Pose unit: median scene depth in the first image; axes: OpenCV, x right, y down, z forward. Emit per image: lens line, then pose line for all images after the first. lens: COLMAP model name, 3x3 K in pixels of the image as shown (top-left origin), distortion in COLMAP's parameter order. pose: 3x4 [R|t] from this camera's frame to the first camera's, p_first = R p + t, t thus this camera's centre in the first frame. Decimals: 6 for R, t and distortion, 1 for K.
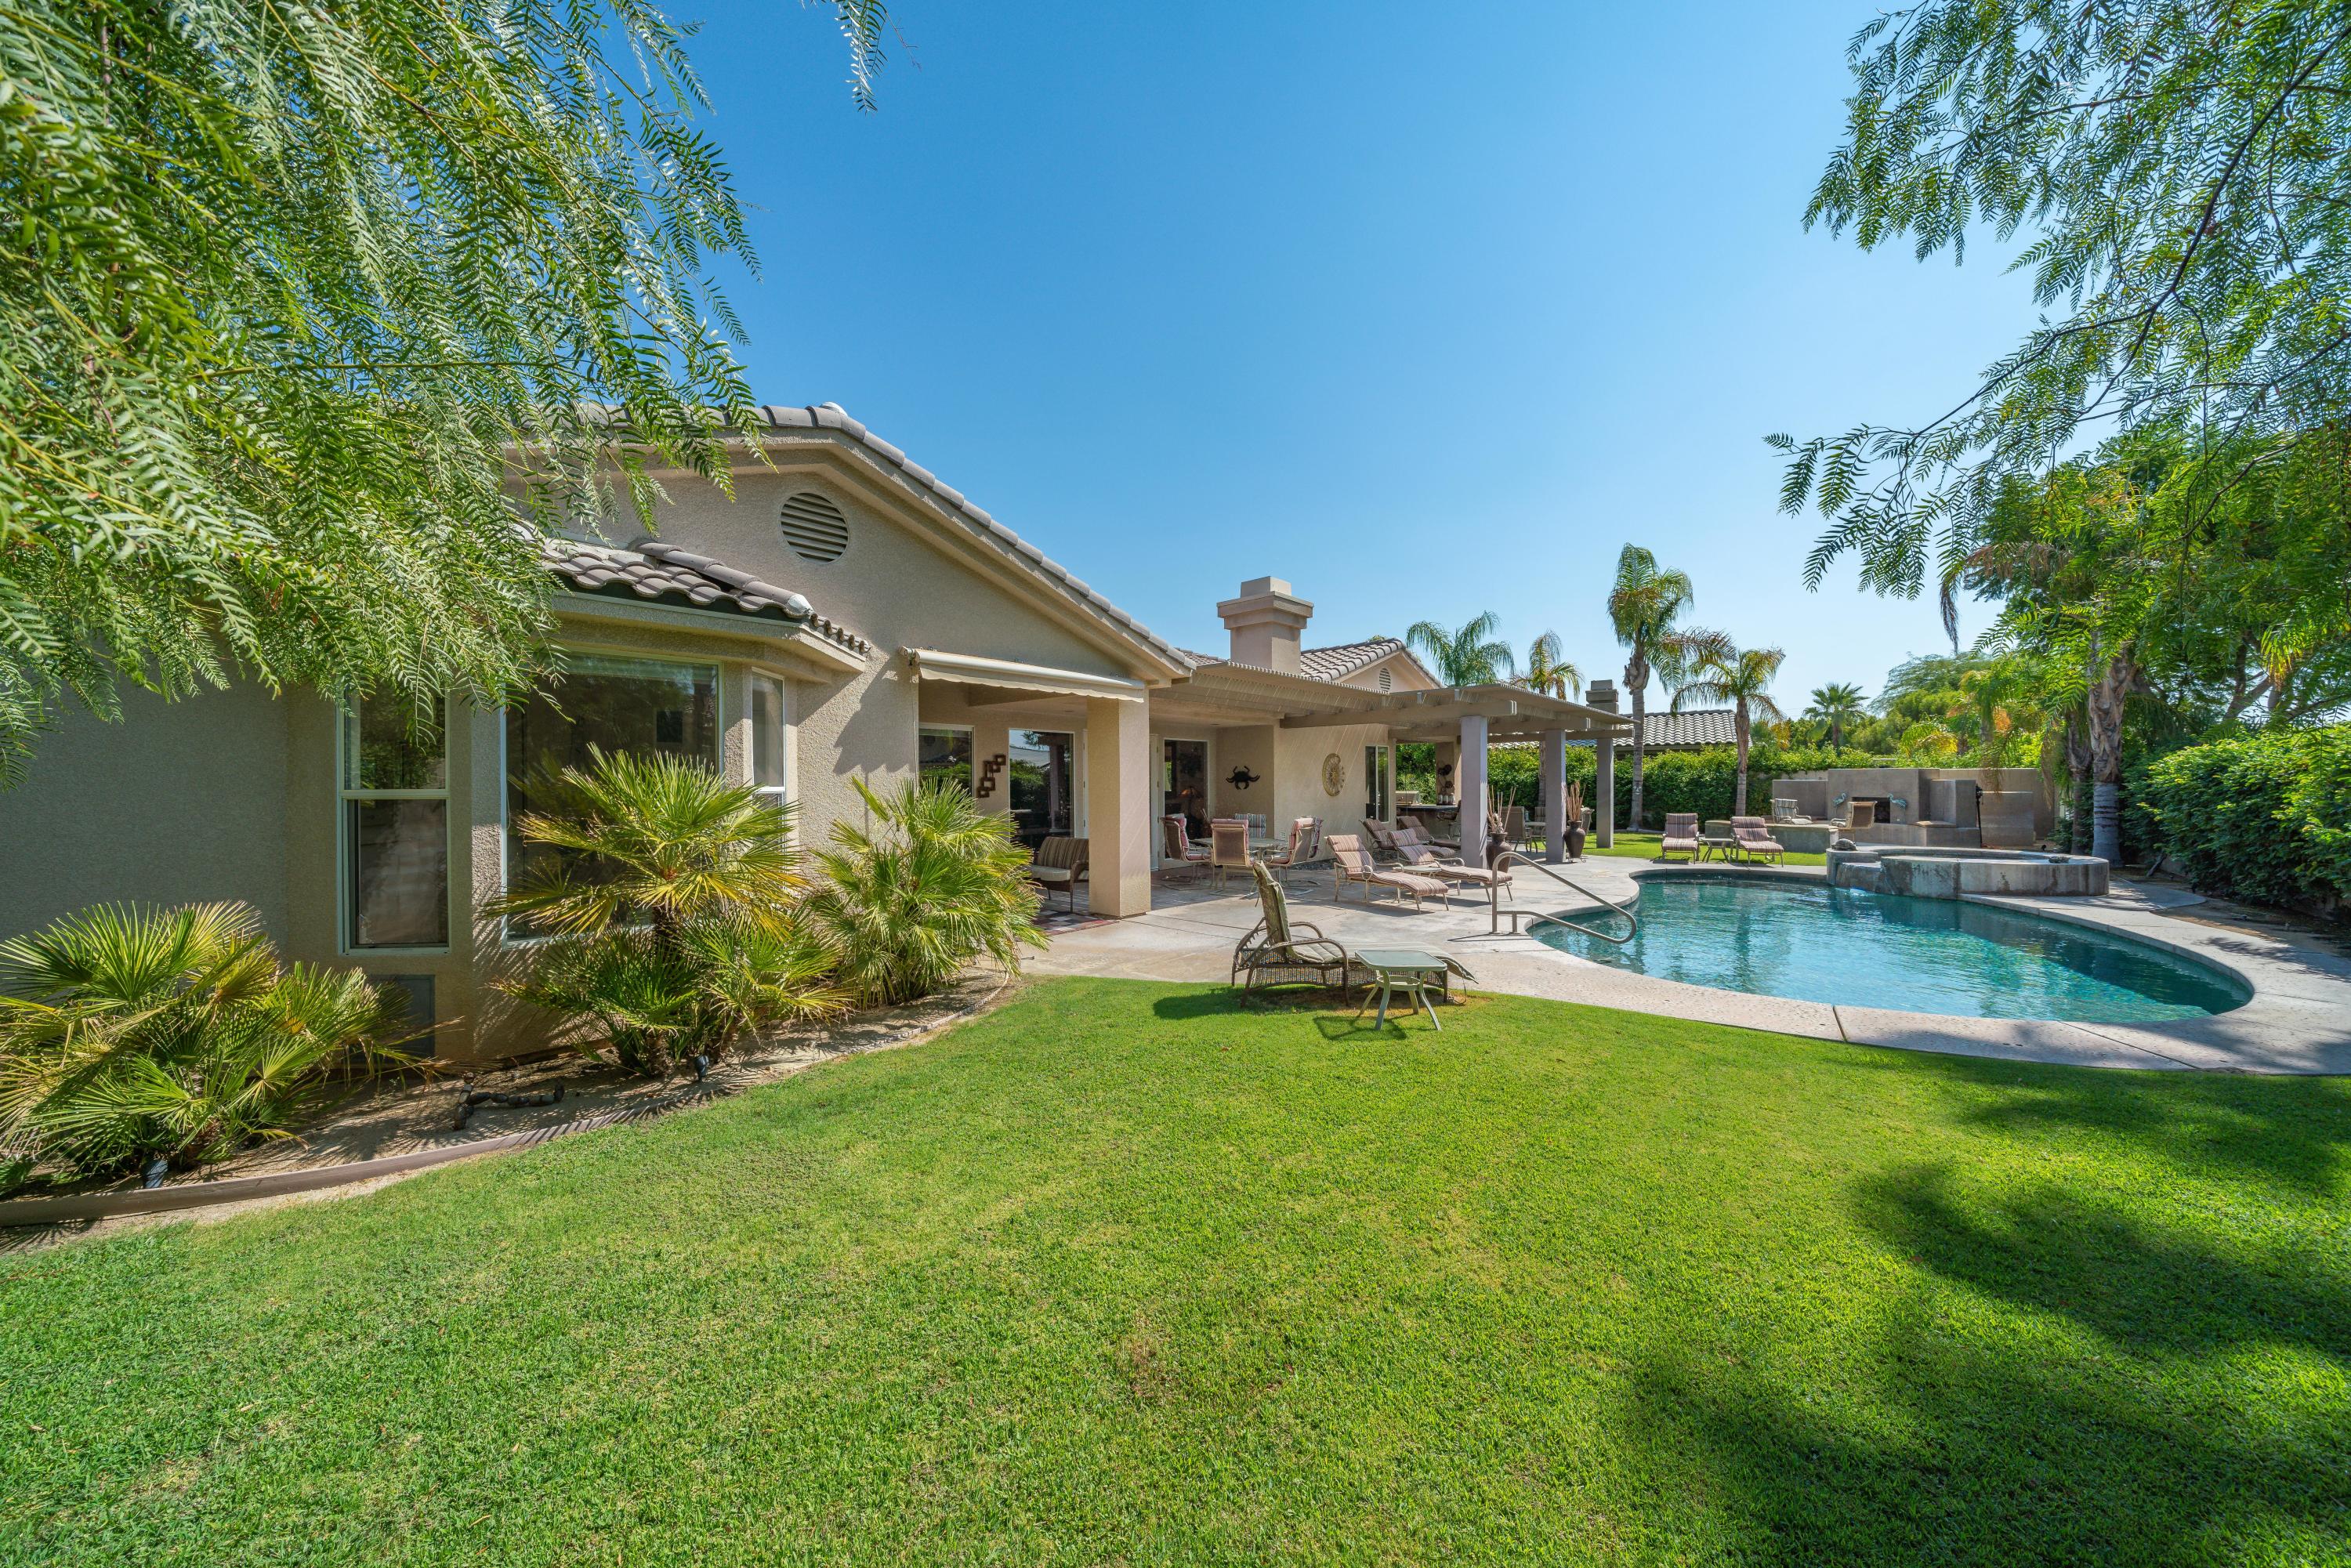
lens RADIAL K [[794.3, 0, 1179.4], [0, 794.3, 783.0], [0, 0, 1]] dist [-0.006163, 0.000168]
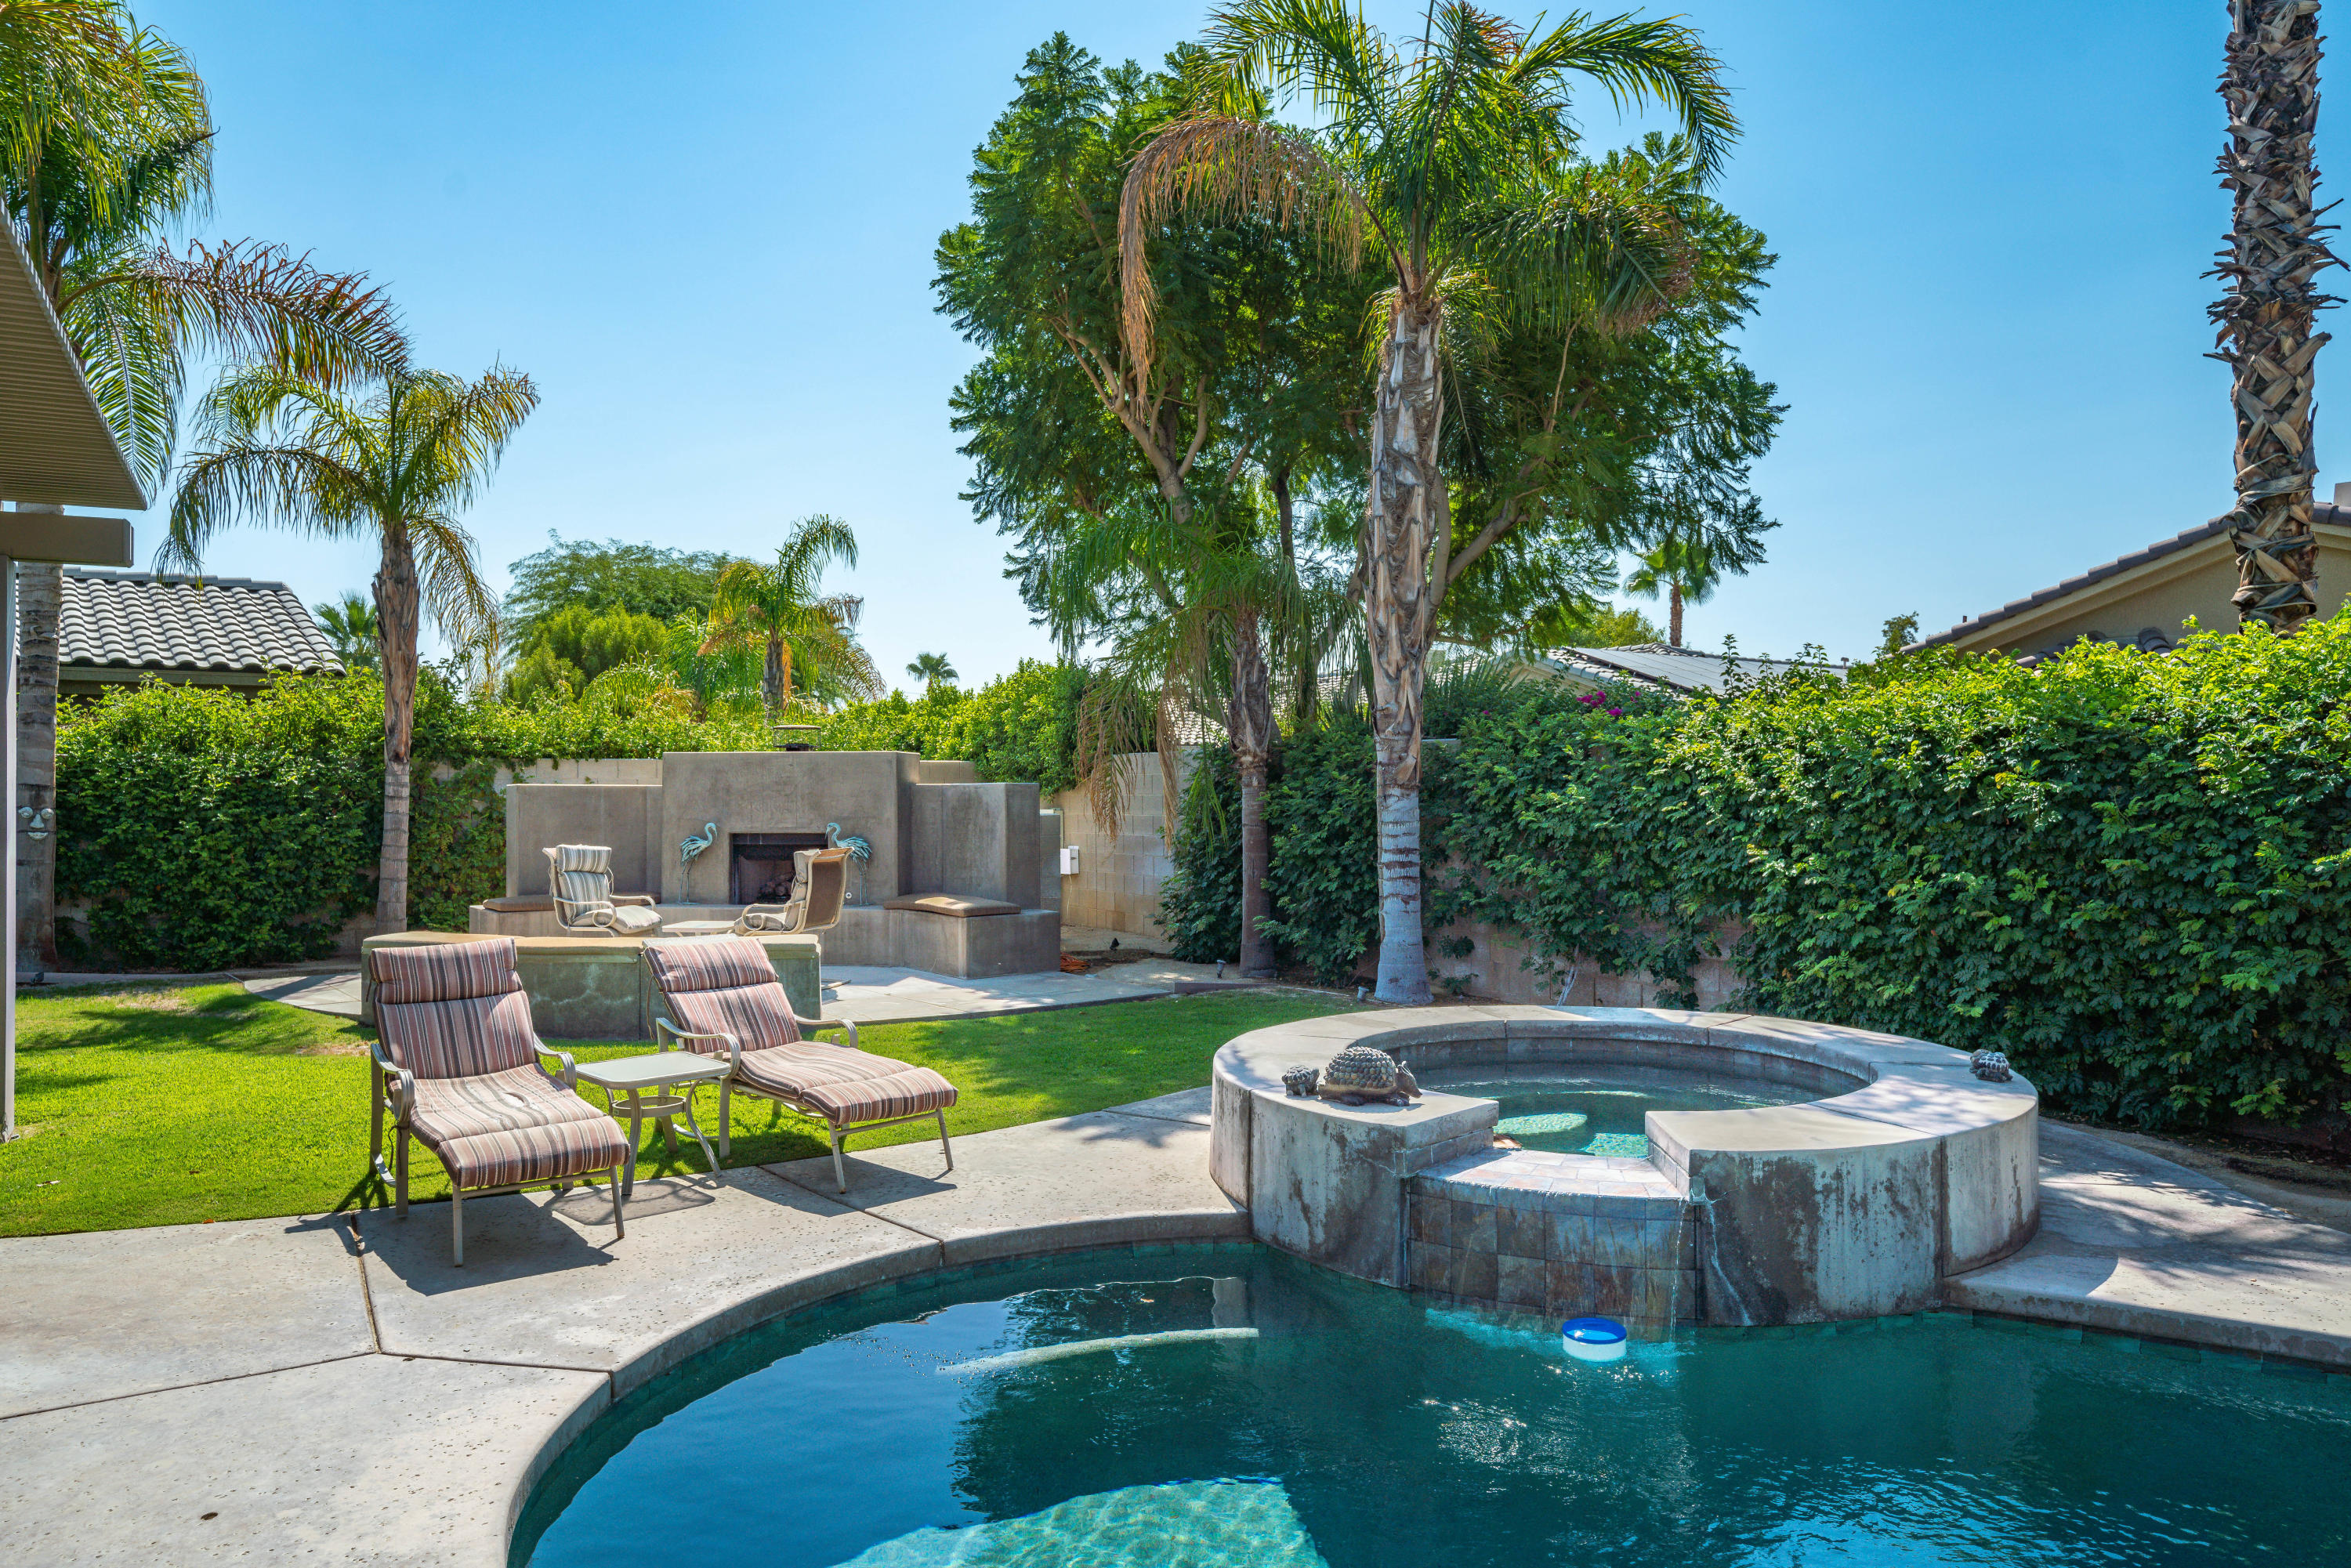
lens RADIAL K [[1557.1, 0, 1173.2], [0, 1557.1, 785.1], [0, 0, 1]] dist [0.002860, 0.000968]
pose [[0.340979, 0.005156, 0.940057, 0.363970], [0.002994, 0.999974, -0.006570, 0.002132], [-0.940066, 0.005054, 0.340954, 0.769878]]
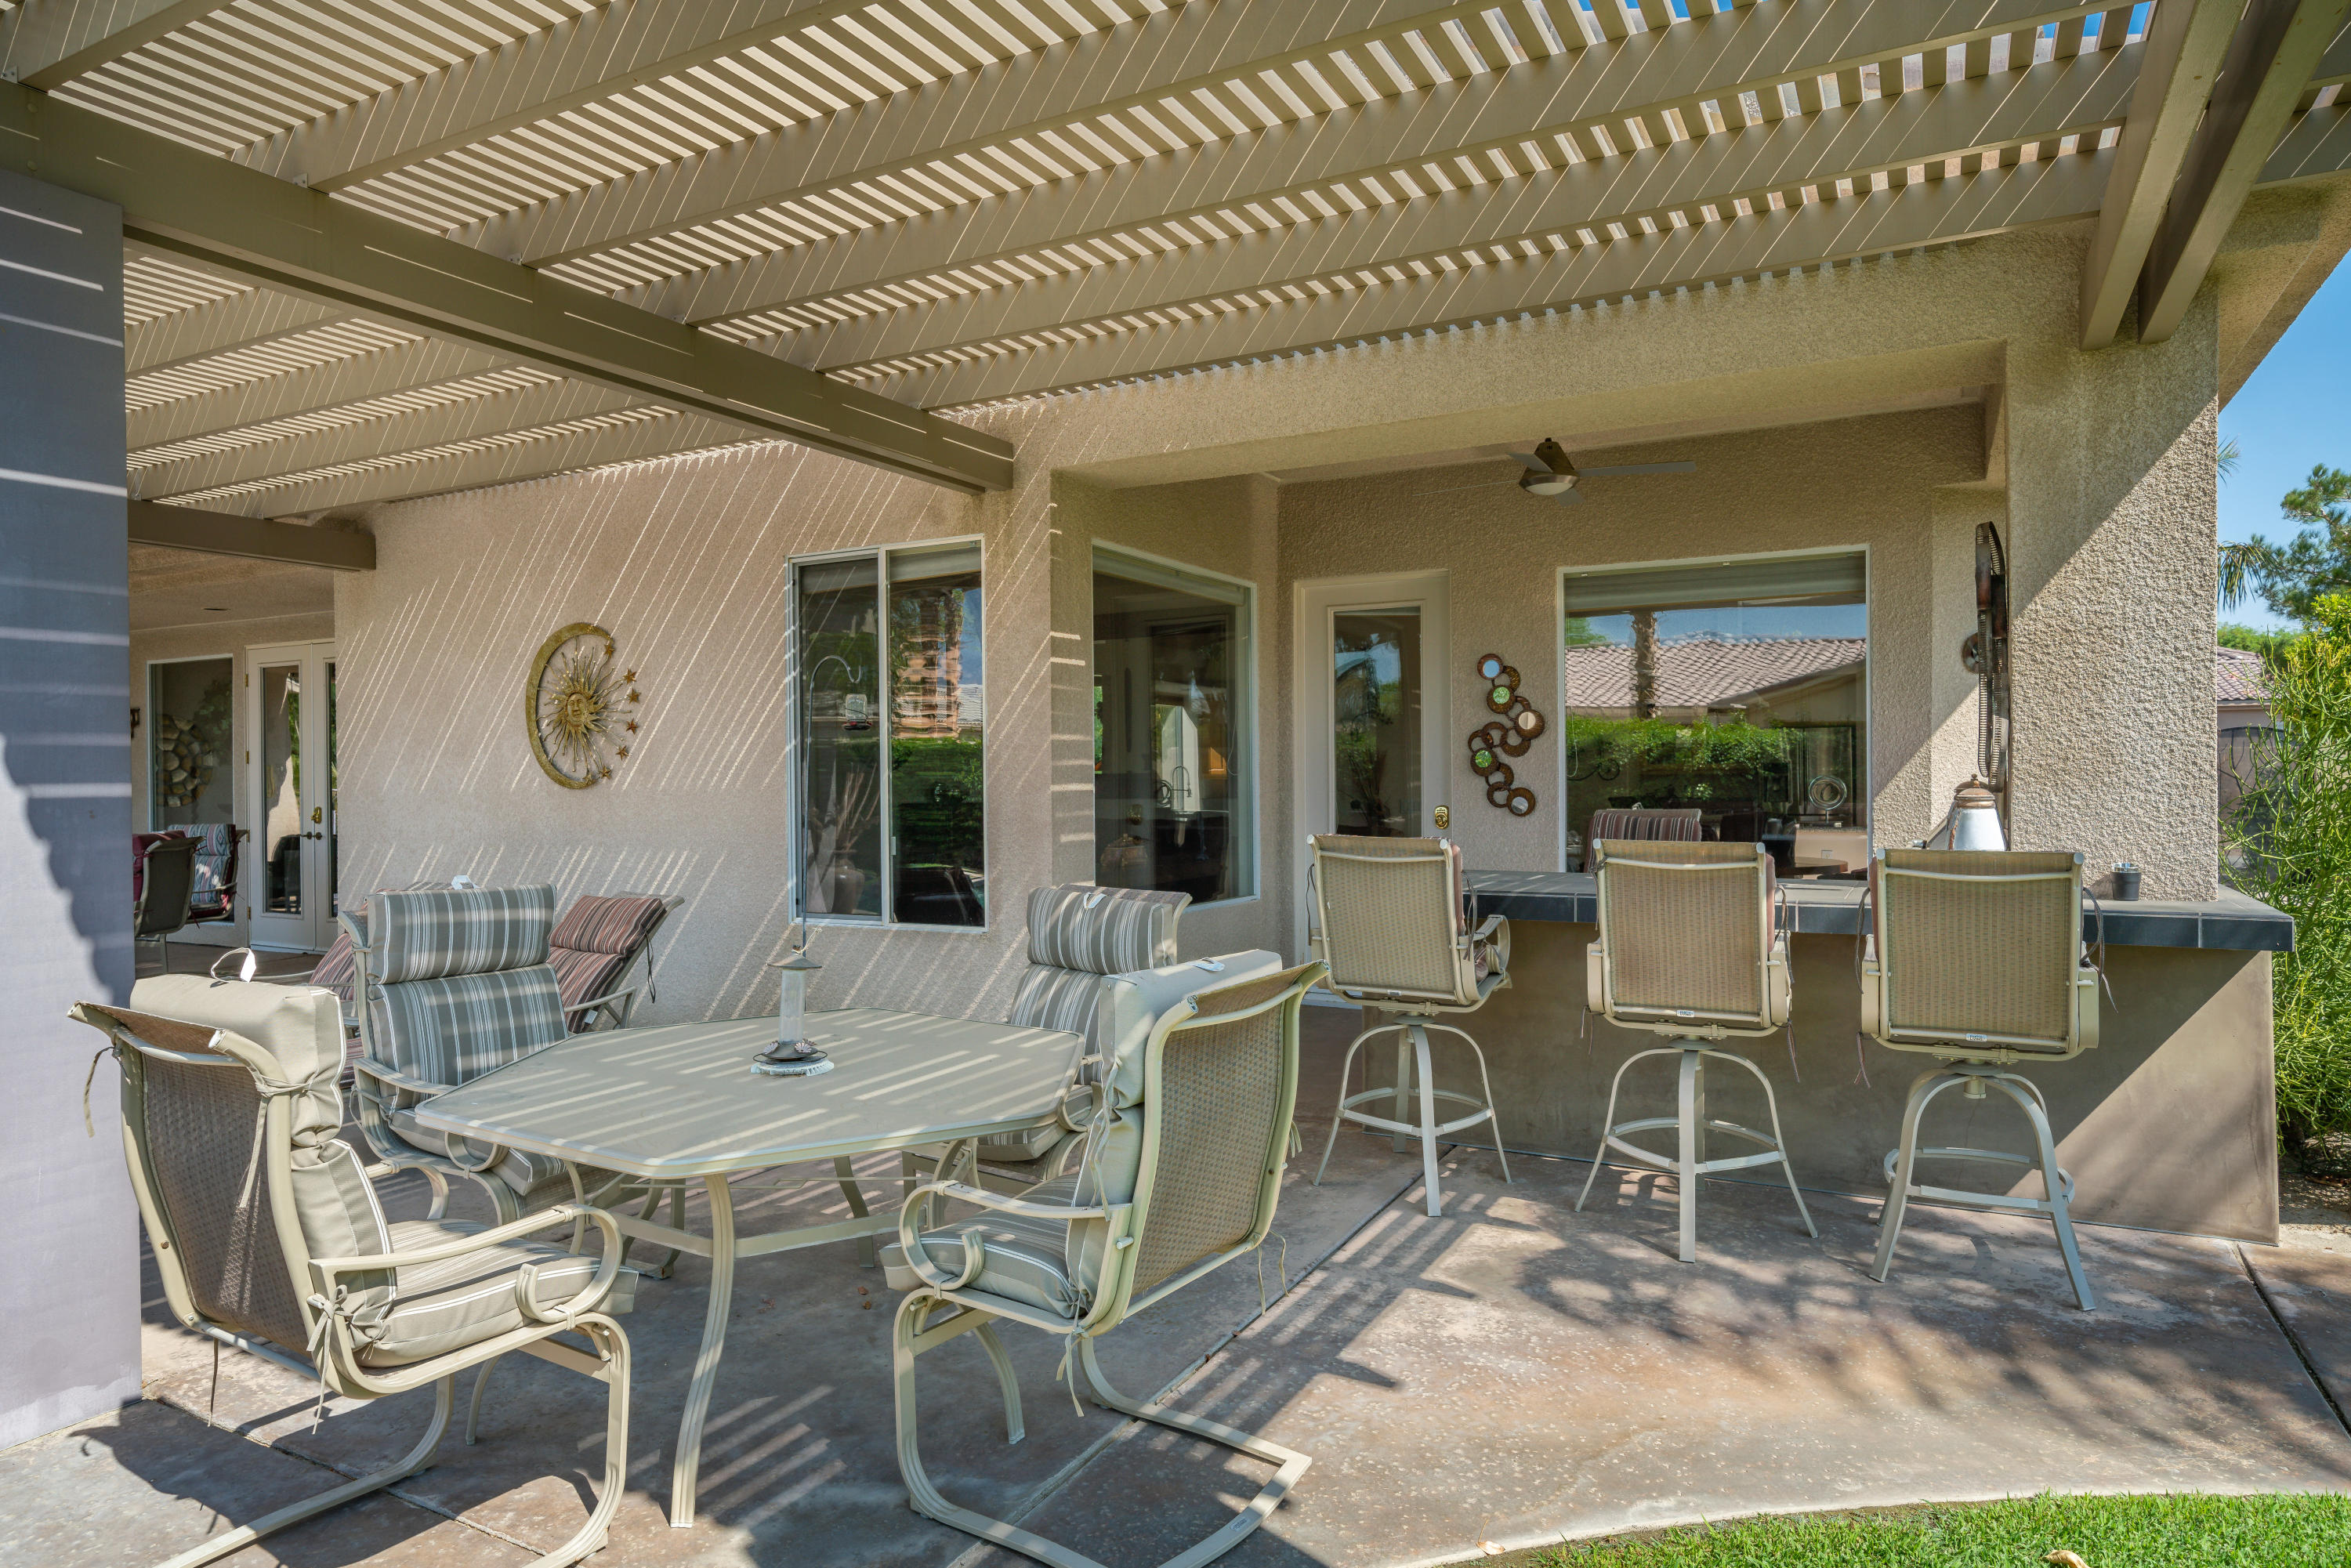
lens RADIAL K [[1387.0, 0, 1192.9], [0, 1387.0, 794.6], [0, 0, 1]] dist [0.006423, -0.002889]
pose [[0.216237, 0.015839, -0.976212, 0.733801], [0.008606, 0.999799, 0.018128, 0.012686], [0.976303, -0.012321, 0.216057, 1.186516]]
